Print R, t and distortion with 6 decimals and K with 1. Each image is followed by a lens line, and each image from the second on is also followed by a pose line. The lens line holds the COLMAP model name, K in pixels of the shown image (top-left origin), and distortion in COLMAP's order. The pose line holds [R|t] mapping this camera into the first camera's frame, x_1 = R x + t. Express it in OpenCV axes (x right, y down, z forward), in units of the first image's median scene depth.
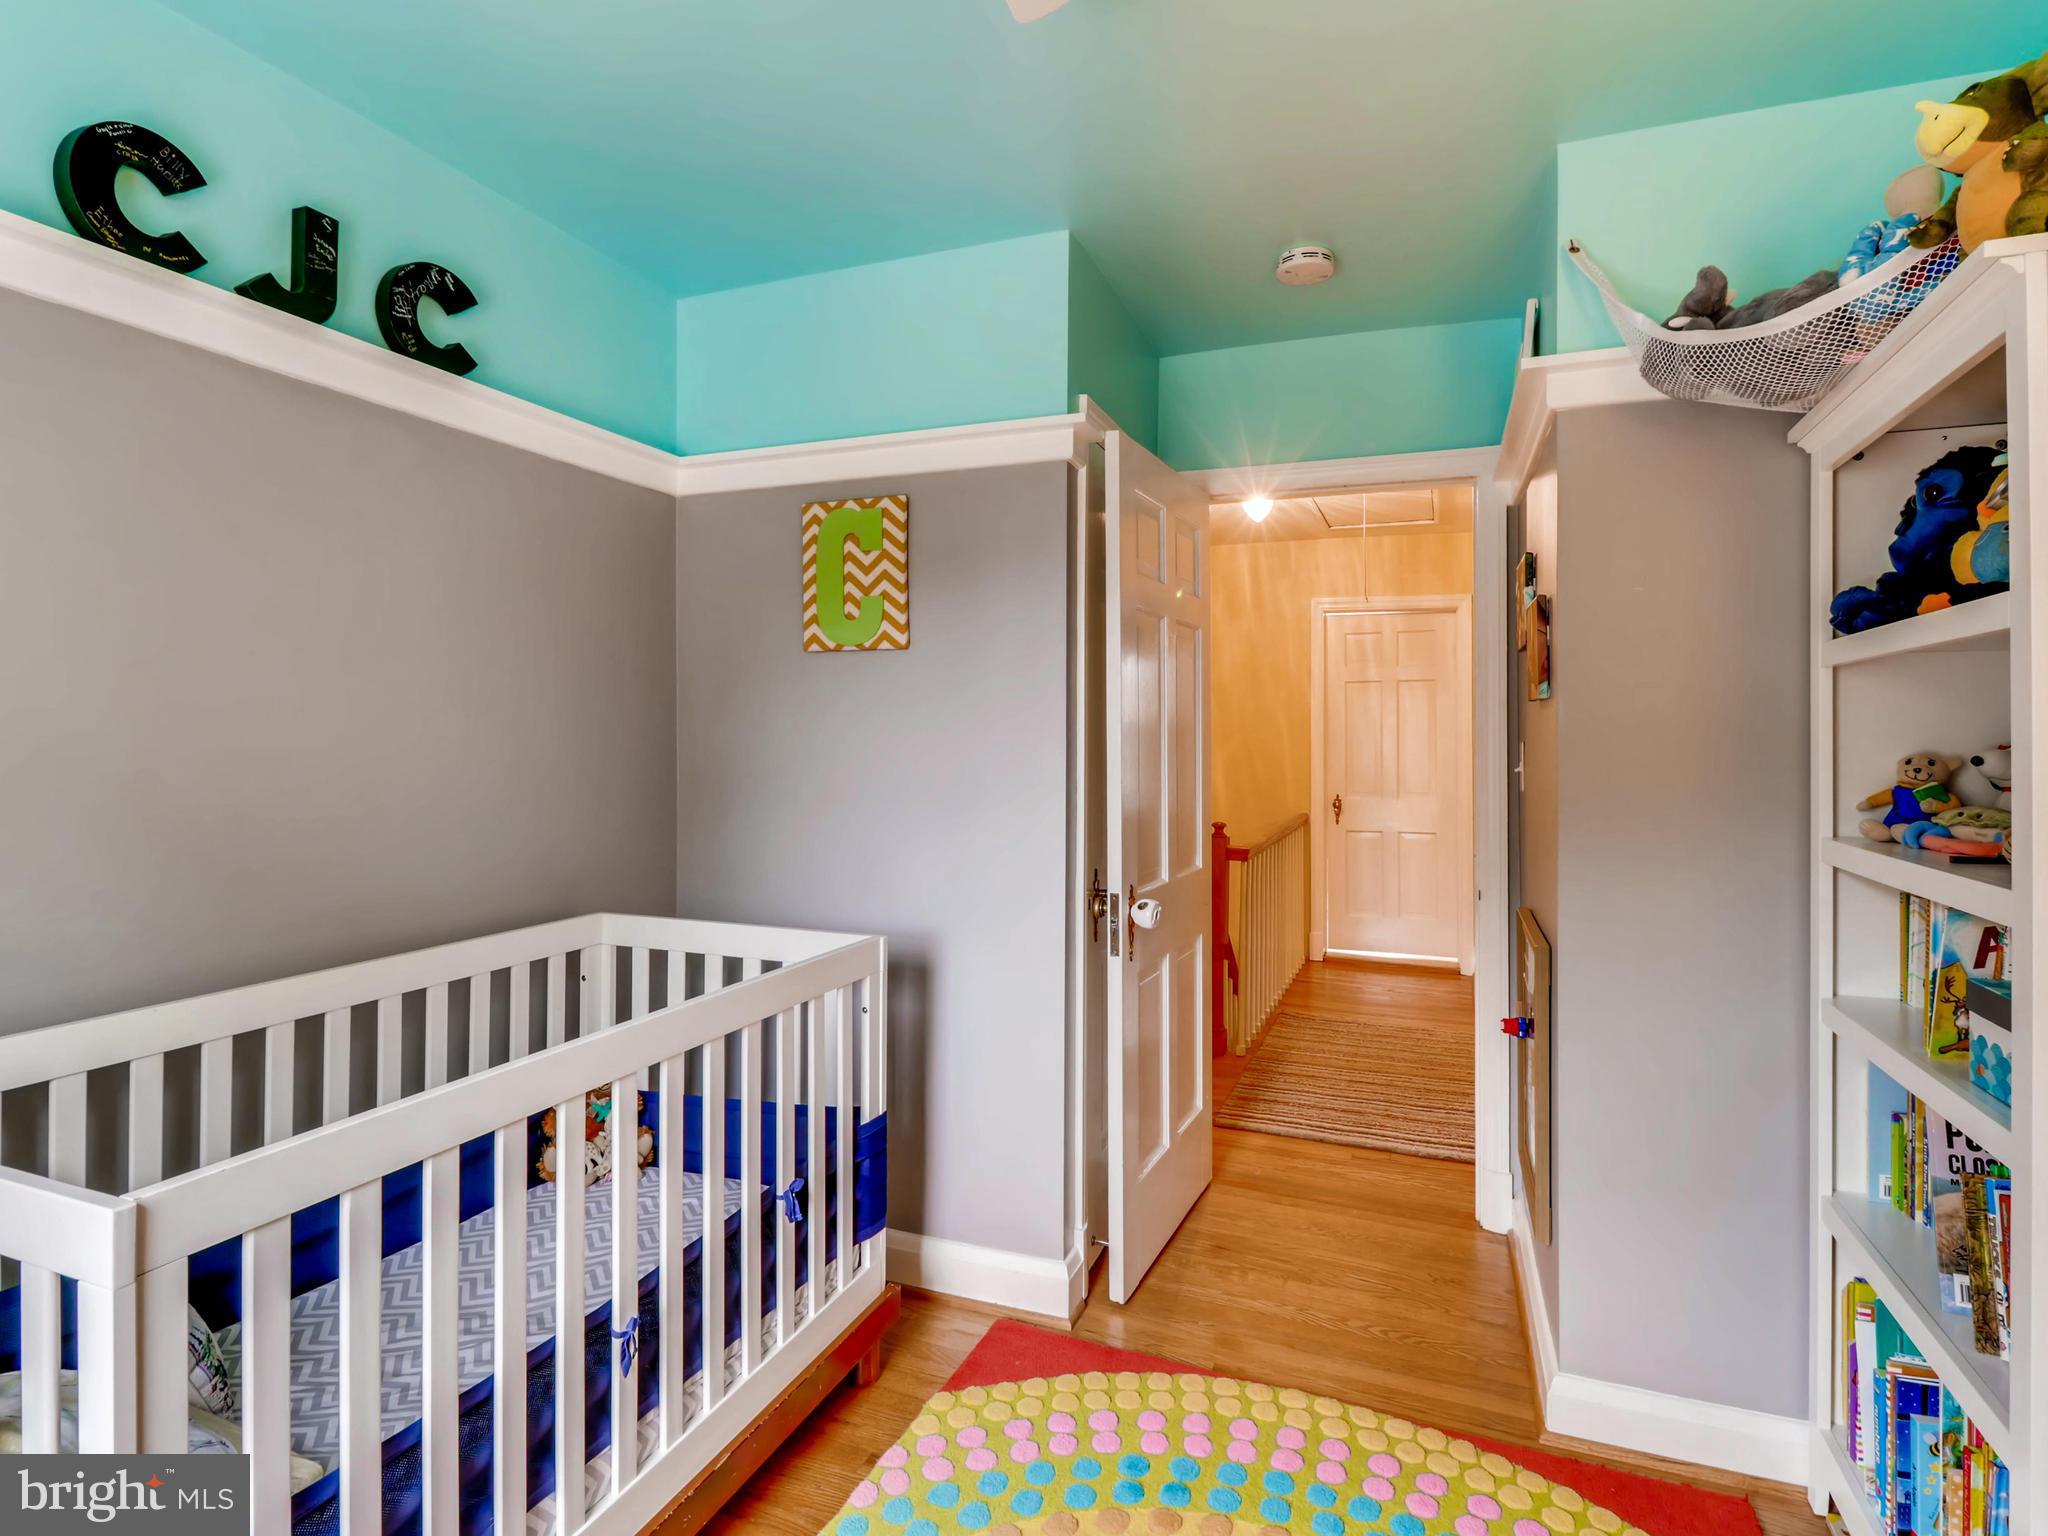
lens RADIAL K [[1048.6, 0, 1032.9], [0, 1048.6, 762.3], [0, 0, 1]] dist [0.020475, -0.014458]
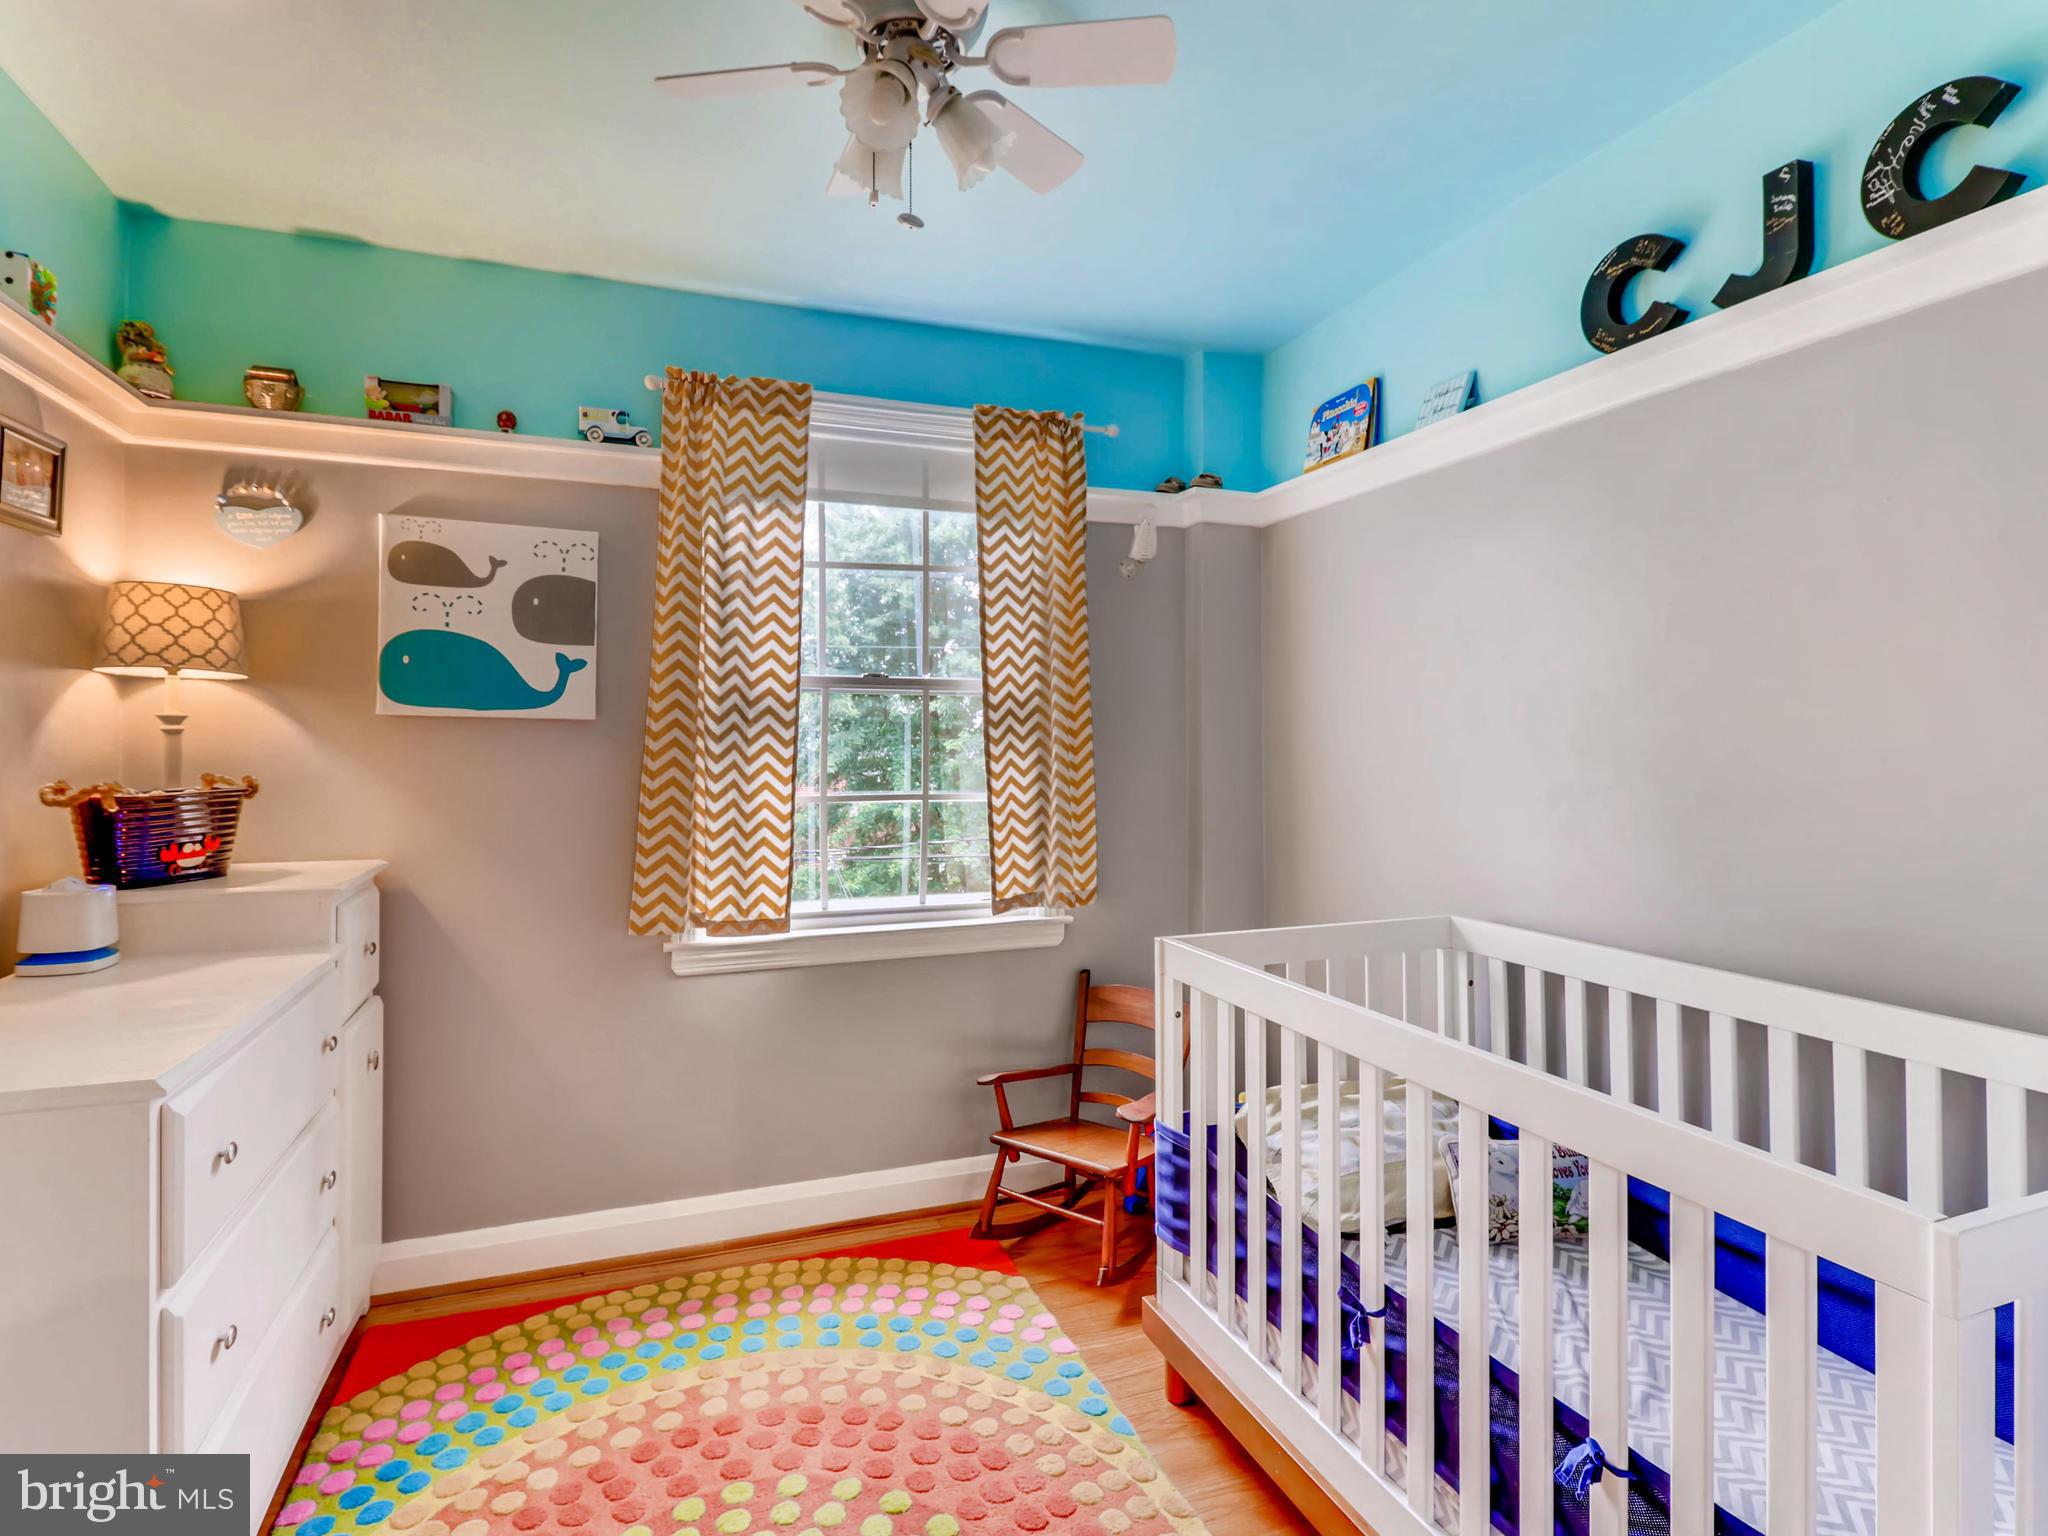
lens RADIAL K [[1048.6, 0, 1032.9], [0, 1048.6, 762.3], [0, 0, 1]] dist [0.020475, -0.014458]
pose [[-0.727602, 0.007009, -0.685964, 0.441024], [-0.019455, 0.999335, 0.030848, -0.013681], [0.685724, 0.035791, -0.726982, 1.233272]]
